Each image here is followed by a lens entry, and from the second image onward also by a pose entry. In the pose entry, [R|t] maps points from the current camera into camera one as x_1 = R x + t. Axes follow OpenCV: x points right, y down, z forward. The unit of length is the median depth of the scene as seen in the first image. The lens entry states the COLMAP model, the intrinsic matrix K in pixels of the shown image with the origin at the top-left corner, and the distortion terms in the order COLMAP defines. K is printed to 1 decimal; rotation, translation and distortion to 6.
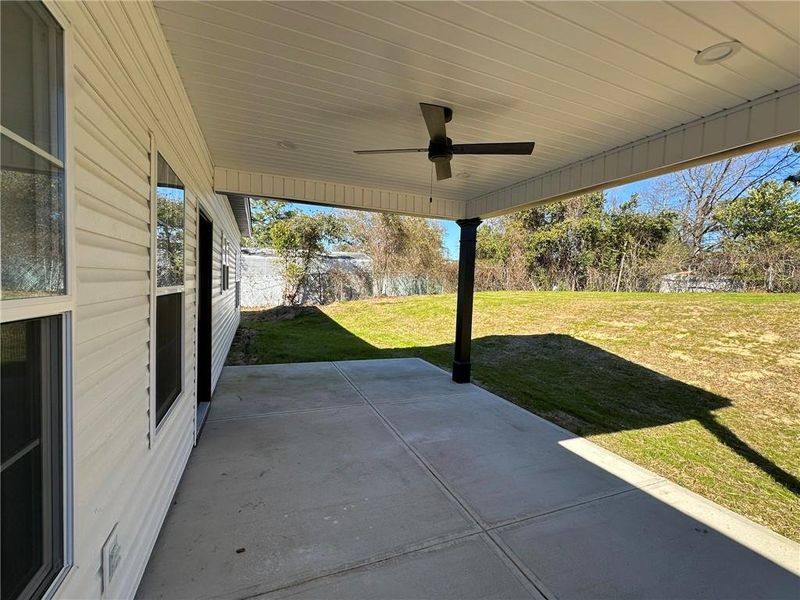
lens RADIAL K [[343.3, 0, 400.0], [0, 343.3, 300.0], [0, 0, 1]] dist [-0.000184, -0.000085]
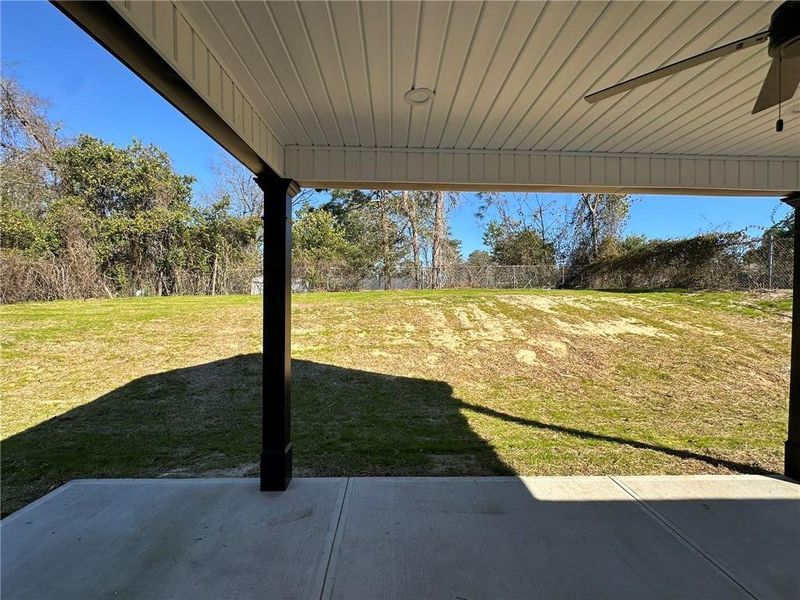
lens RADIAL K [[343.3, 0, 400.0], [0, 343.3, 300.0], [0, 0, 1]] dist [-0.000184, -0.000085]
pose [[0.361169, -0.051368, 0.931084, -0.066240], [0.052540, 0.998016, 0.034680, -0.015998], [-0.931019, 0.036394, 0.363152, 0.177500]]
